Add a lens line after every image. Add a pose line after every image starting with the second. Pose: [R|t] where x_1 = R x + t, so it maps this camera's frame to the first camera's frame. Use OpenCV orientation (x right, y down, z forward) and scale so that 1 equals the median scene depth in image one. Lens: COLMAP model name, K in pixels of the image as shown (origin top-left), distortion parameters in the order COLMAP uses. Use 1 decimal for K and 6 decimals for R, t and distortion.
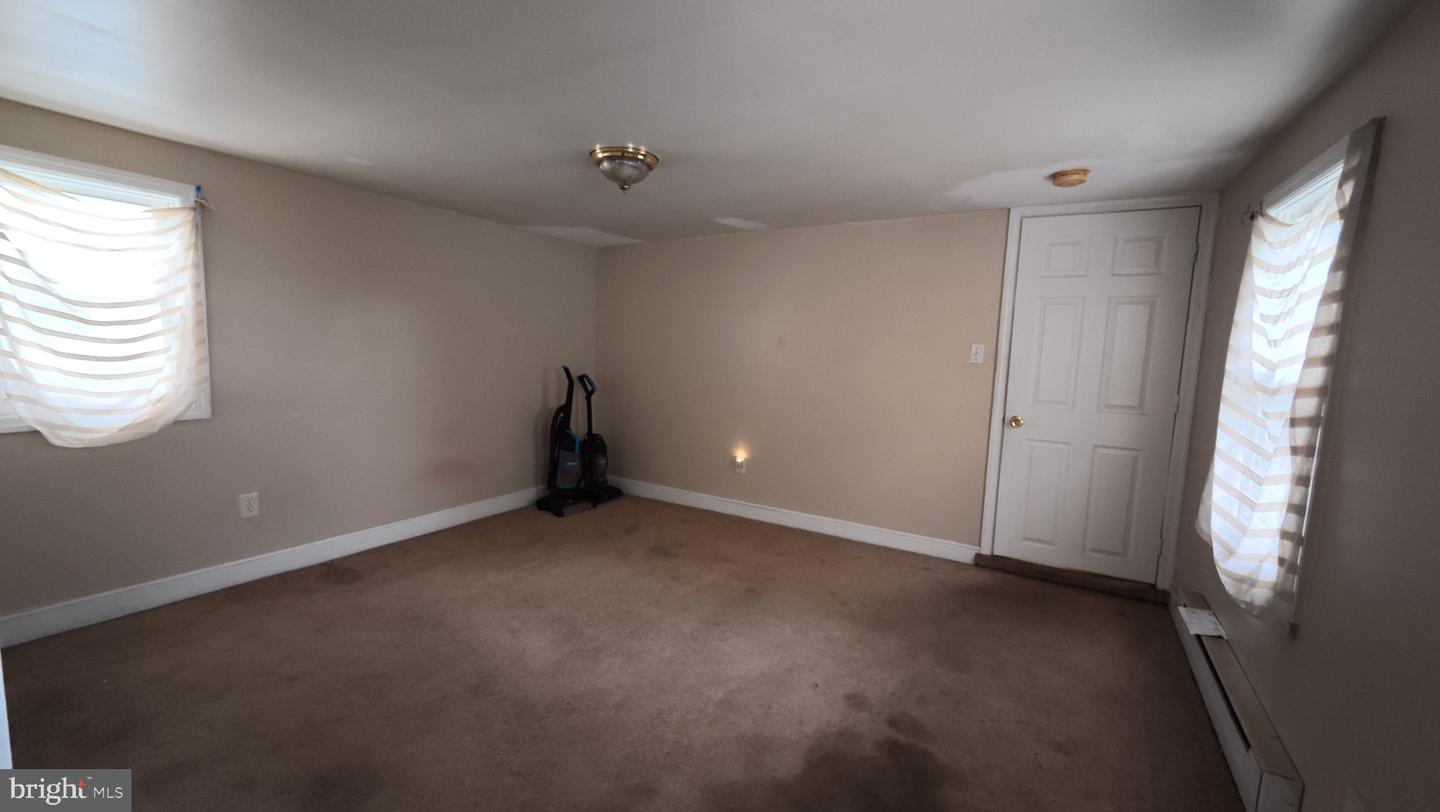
lens RADIAL K [[560.9, 0, 719.1], [0, 560.9, 403.3], [0, 0, 1]] dist [-0.000066, 0.000063]
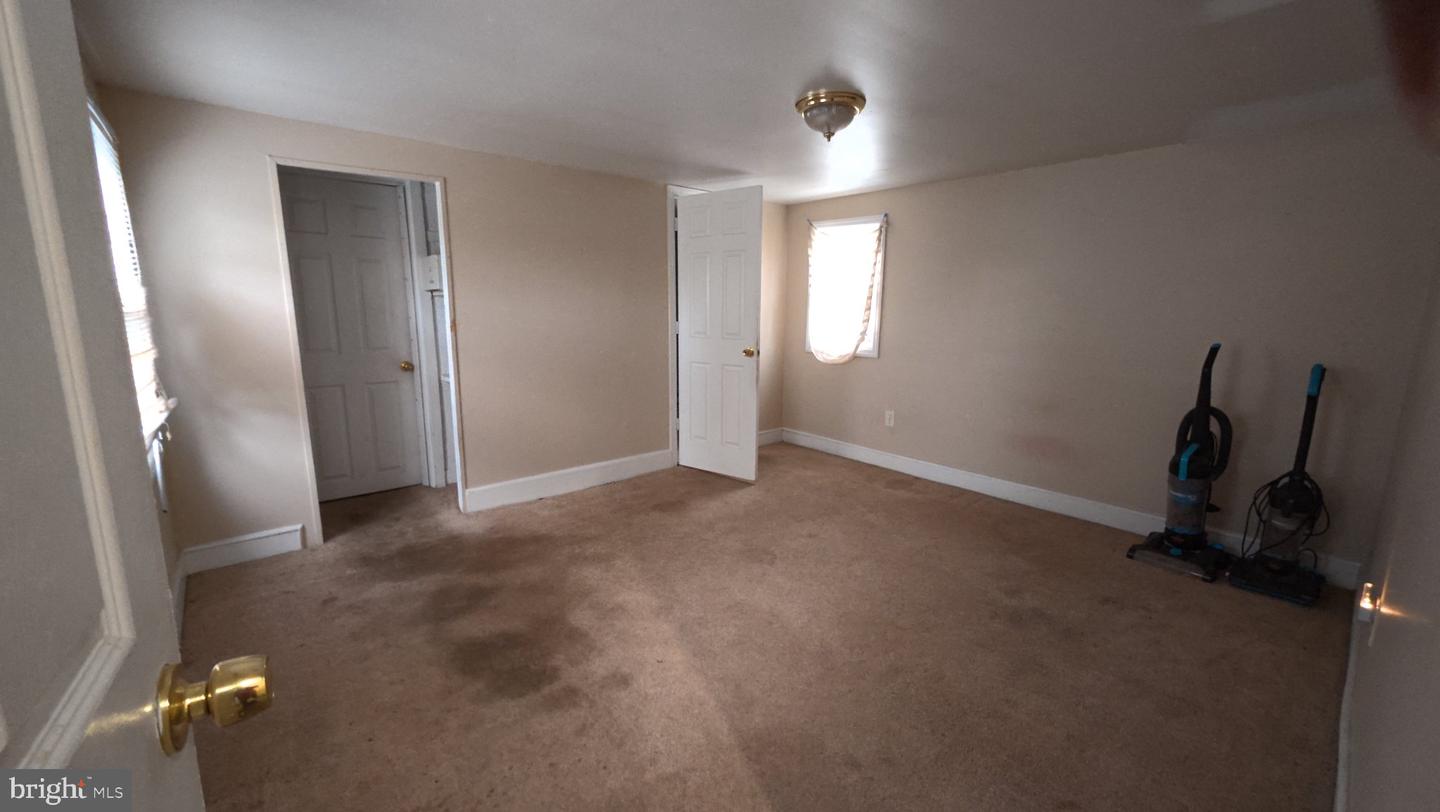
lens RADIAL K [[560.9, 0, 719.1], [0, 560.9, 403.3], [0, 0, 1]] dist [-0.000066, 0.000063]
pose [[-0.306541, 0.124410, -0.943692, 0.734845], [-0.118862, 0.978658, 0.167629, -0.059129], [0.944407, 0.163554, -0.285211, 0.987290]]
